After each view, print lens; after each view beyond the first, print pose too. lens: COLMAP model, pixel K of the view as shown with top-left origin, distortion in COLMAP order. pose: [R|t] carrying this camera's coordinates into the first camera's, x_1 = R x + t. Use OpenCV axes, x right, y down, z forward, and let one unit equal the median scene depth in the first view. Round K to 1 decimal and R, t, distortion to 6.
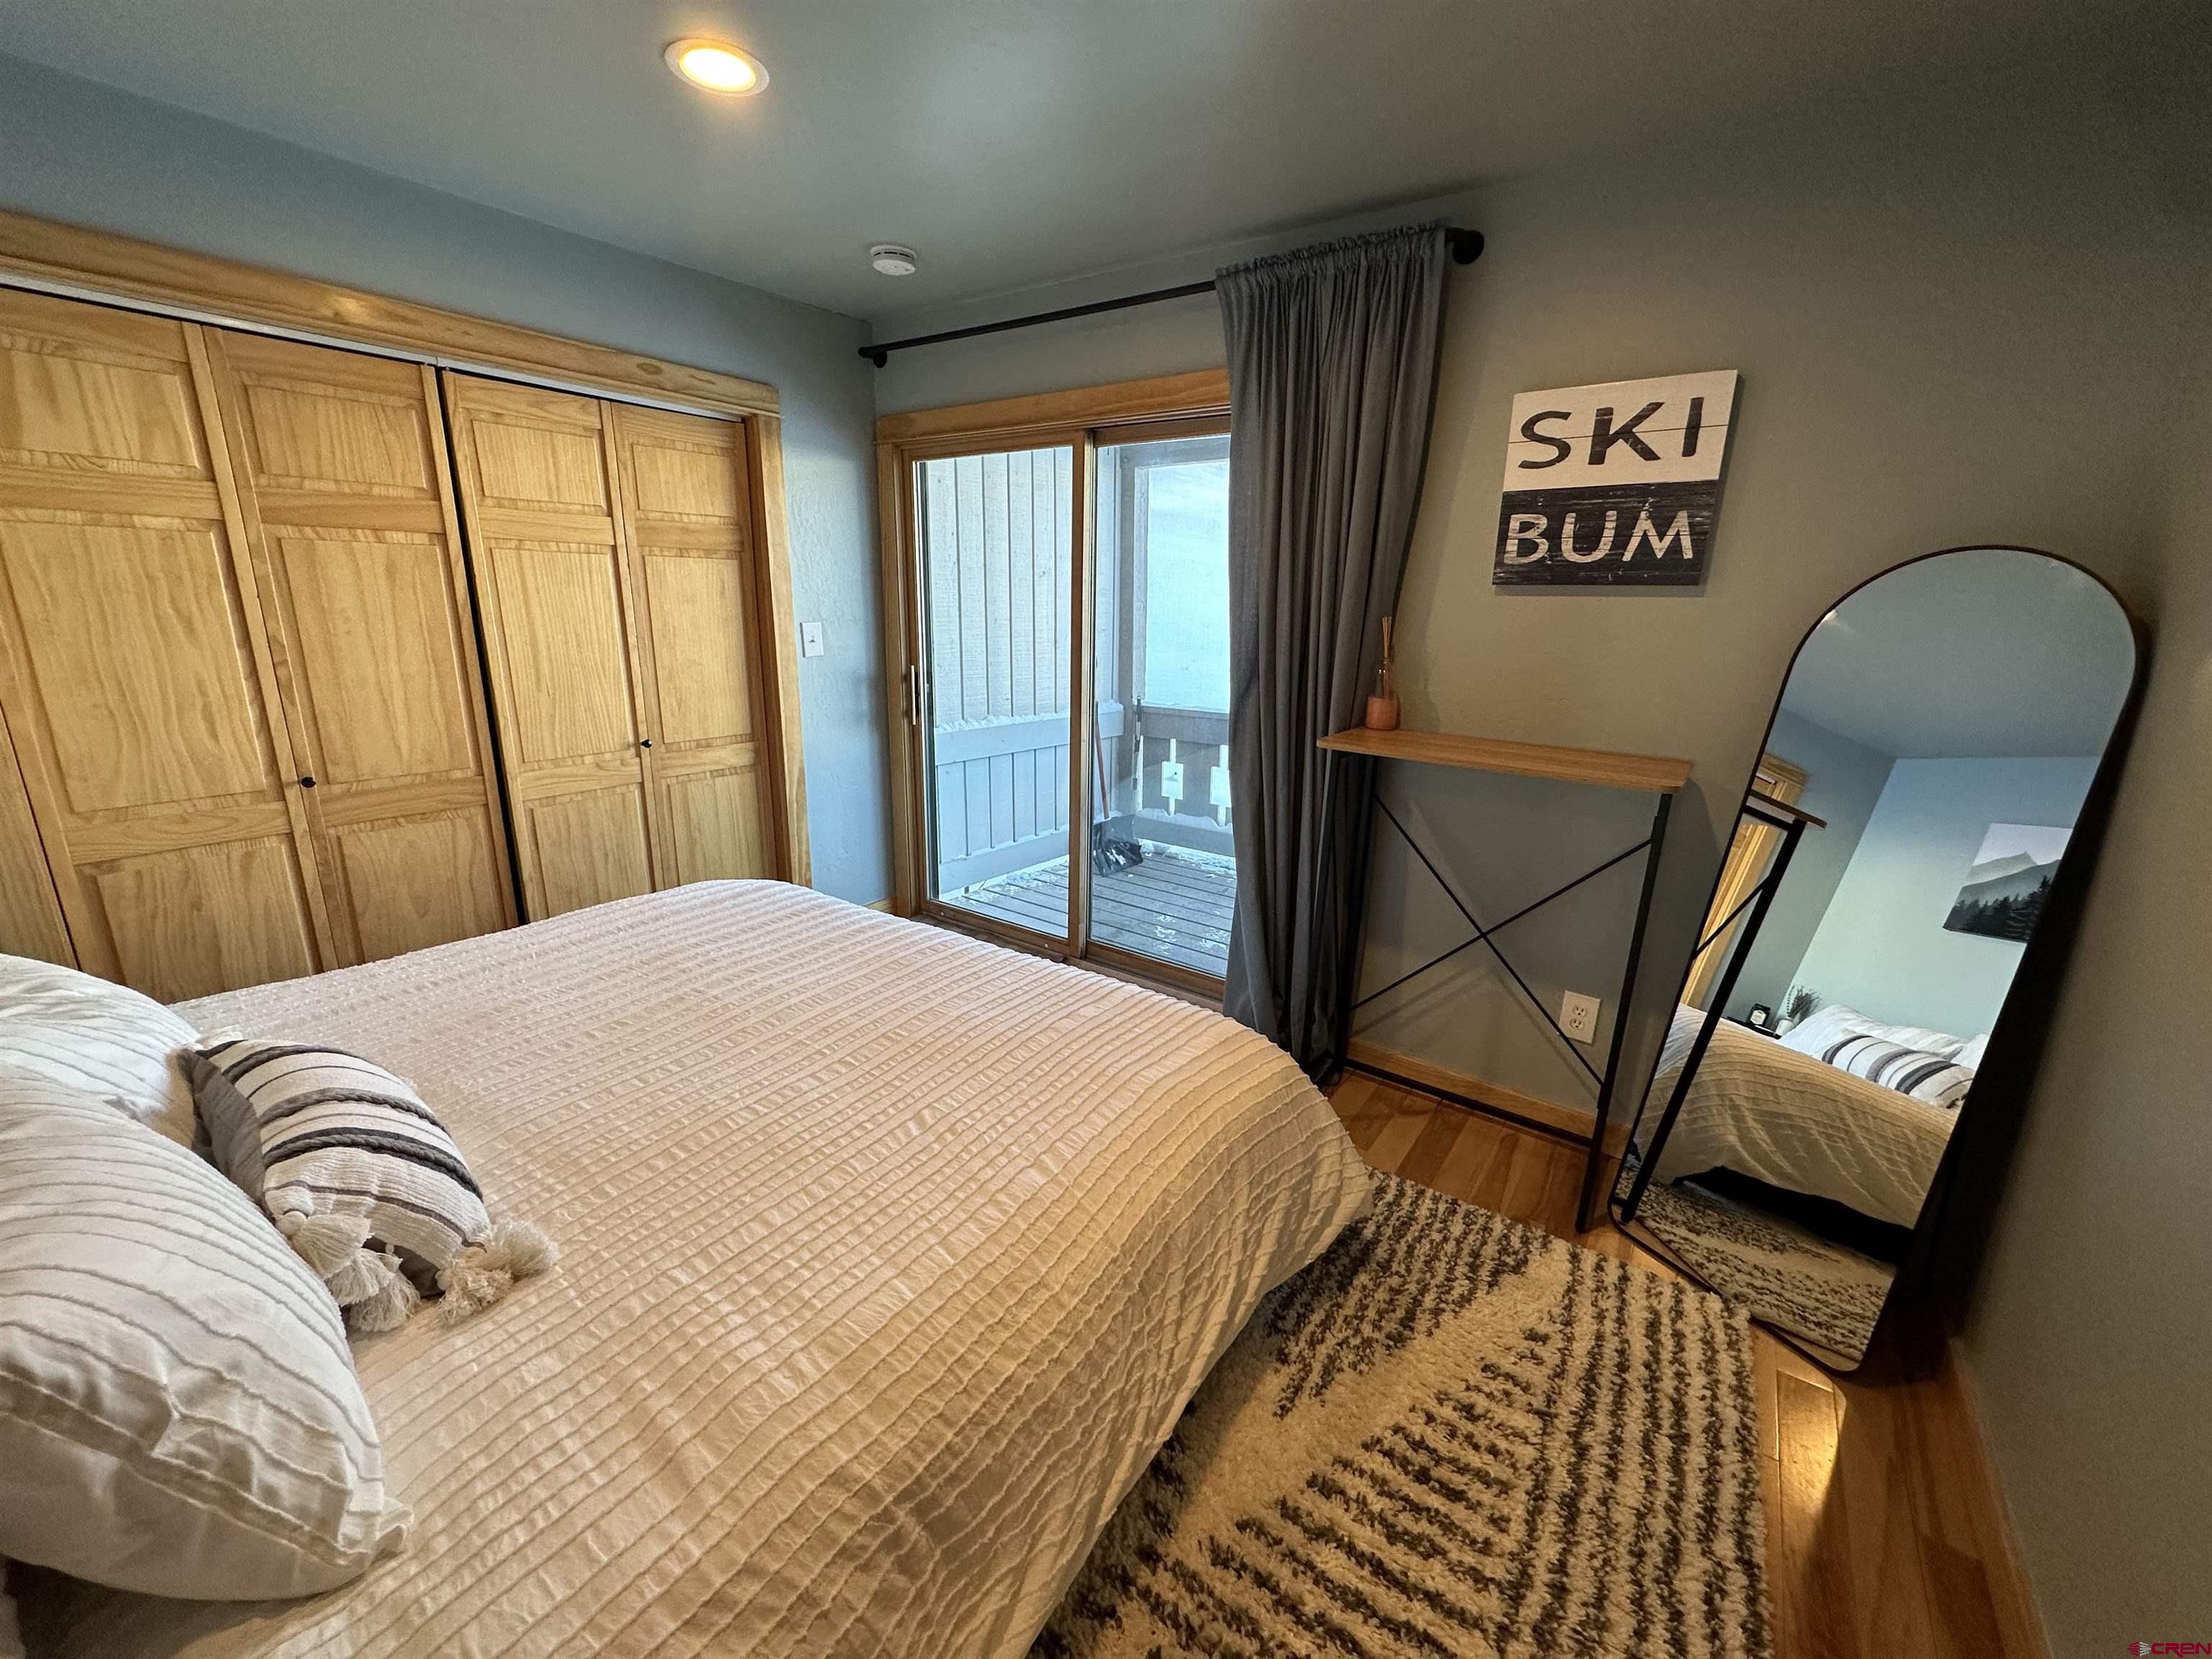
lens RADIAL K [[879.4, 0, 1099.8], [0, 879.4, 831.3], [0, 0, 1]] dist [-0.005385, 0.000575]
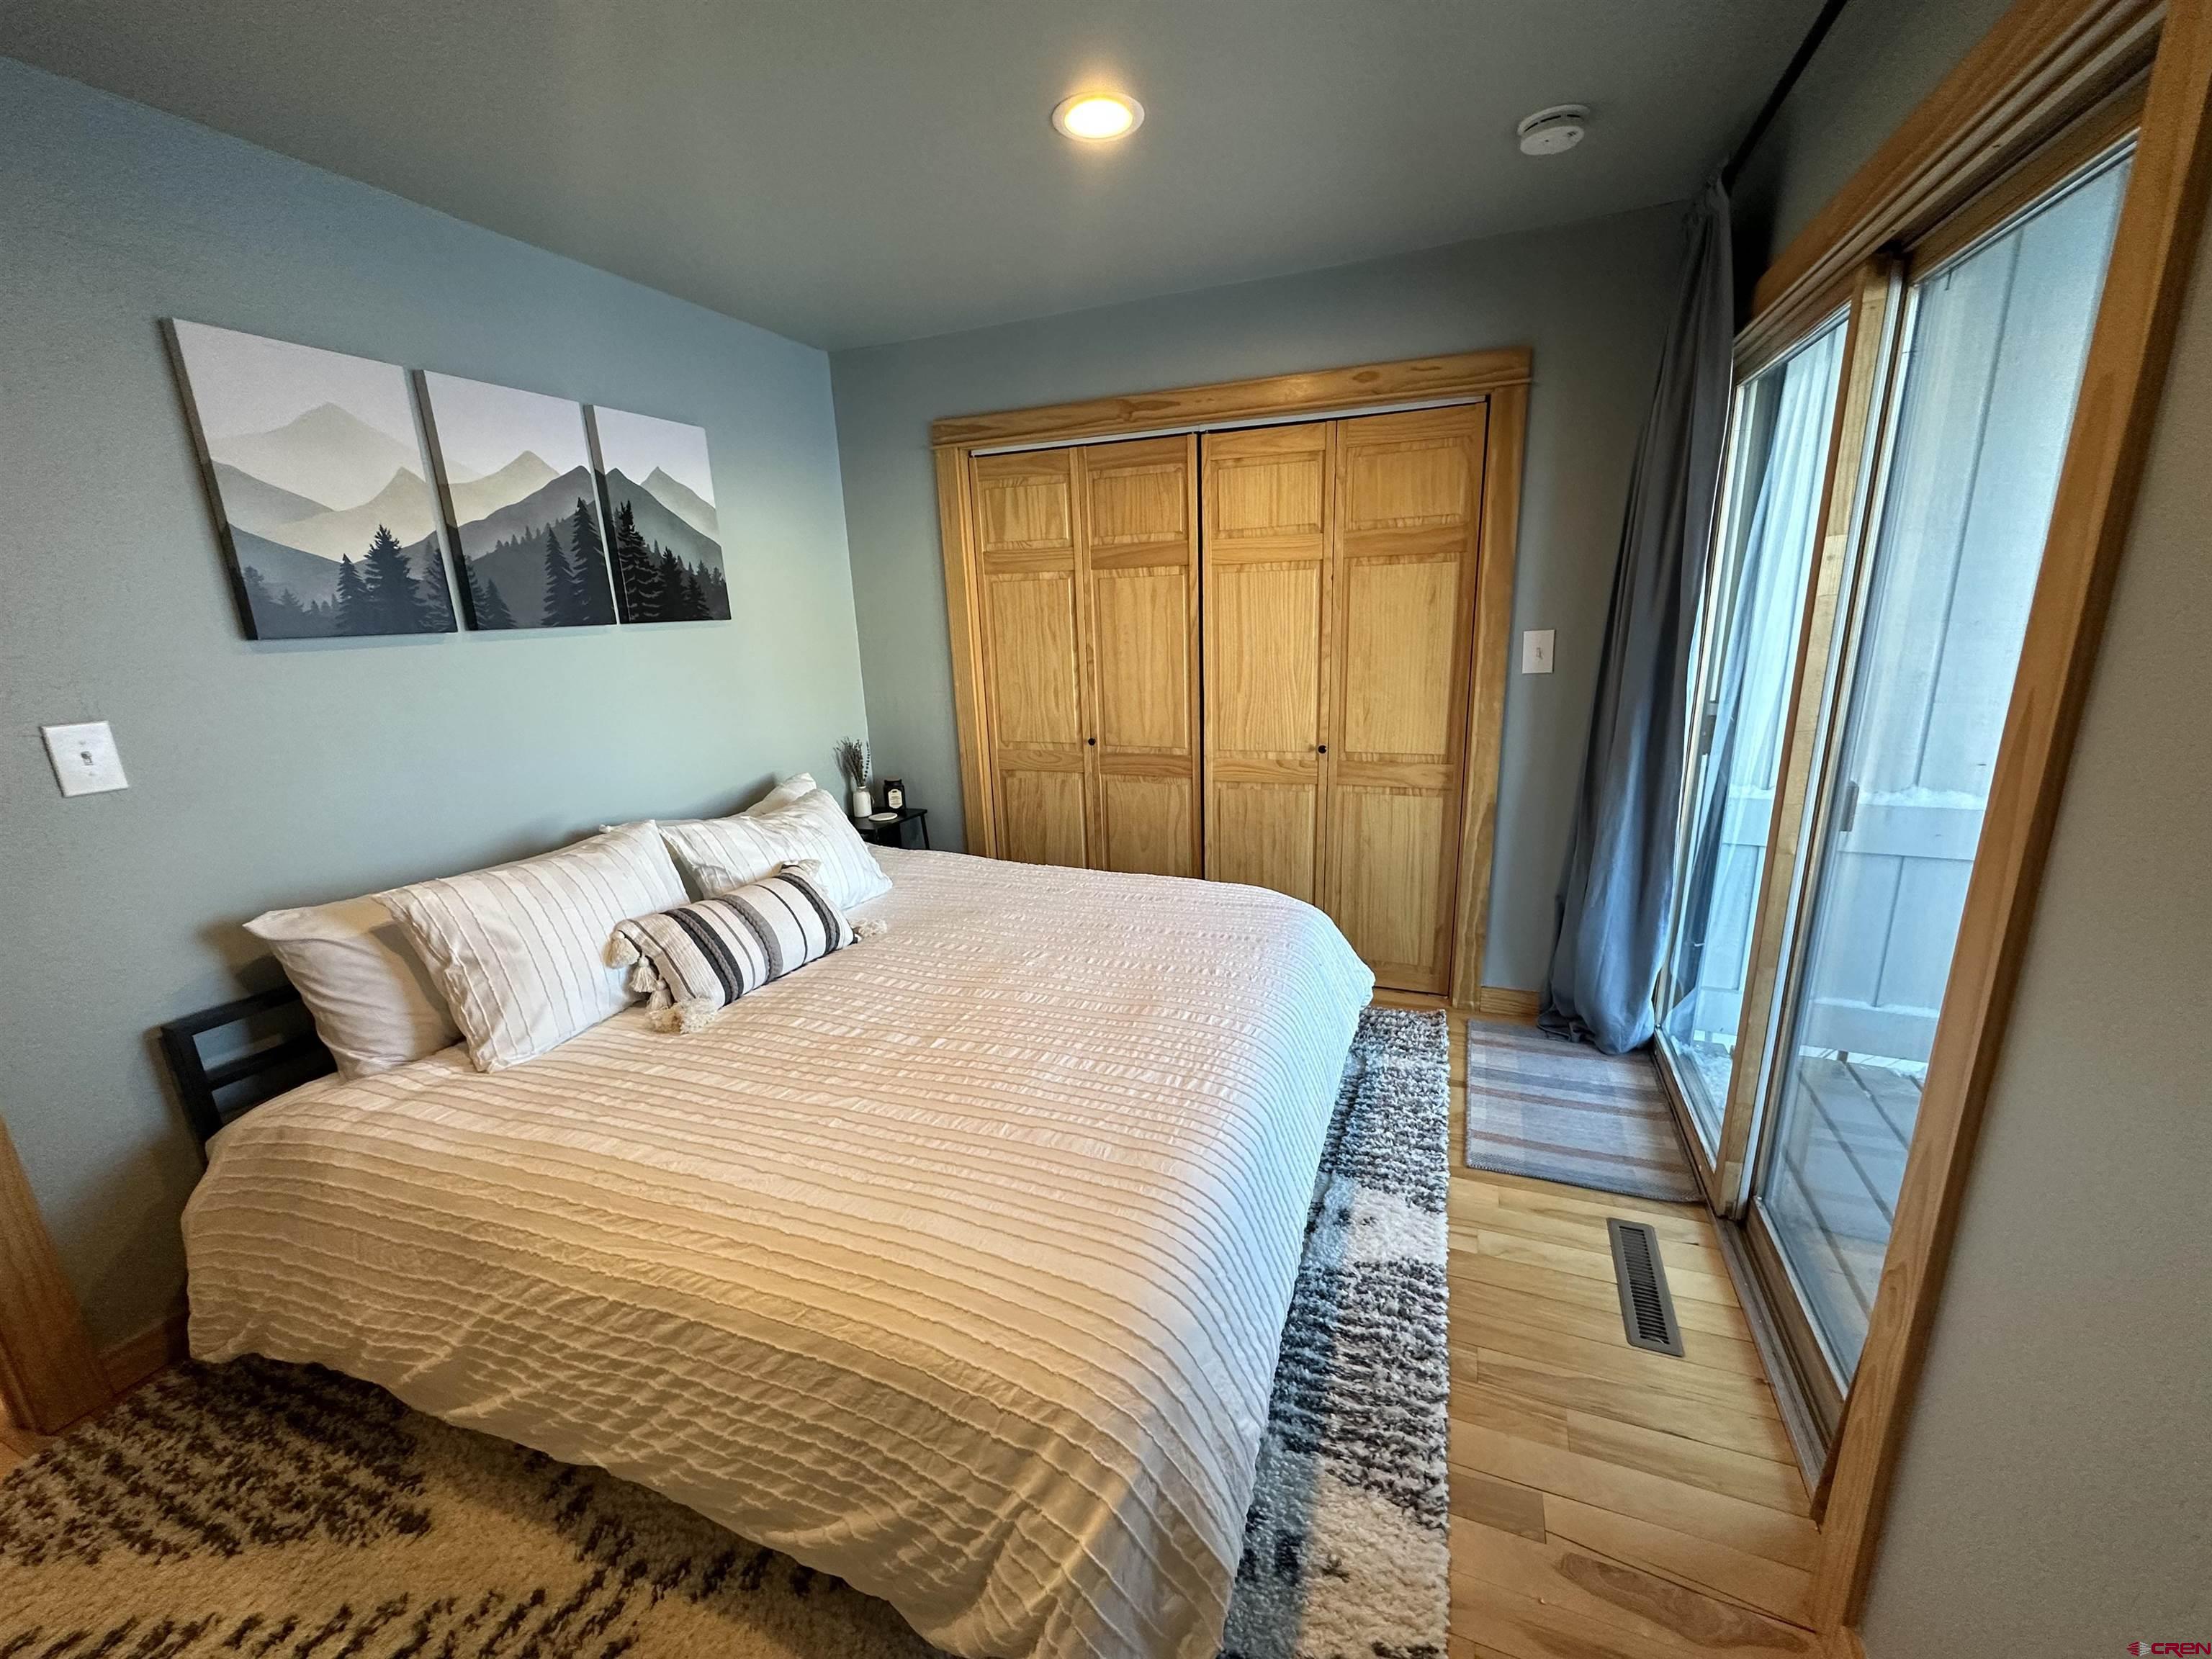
lens RADIAL K [[879.4, 0, 1114.1], [0, 879.4, 833.5], [0, 0, 1]] dist [-0.005385, 0.000575]
pose [[0.240760, 0.224471, -0.944271, 0.522415], [-0.207371, 0.962320, 0.175889, -0.165810], [0.948173, 0.153467, 0.278237, 0.601058]]
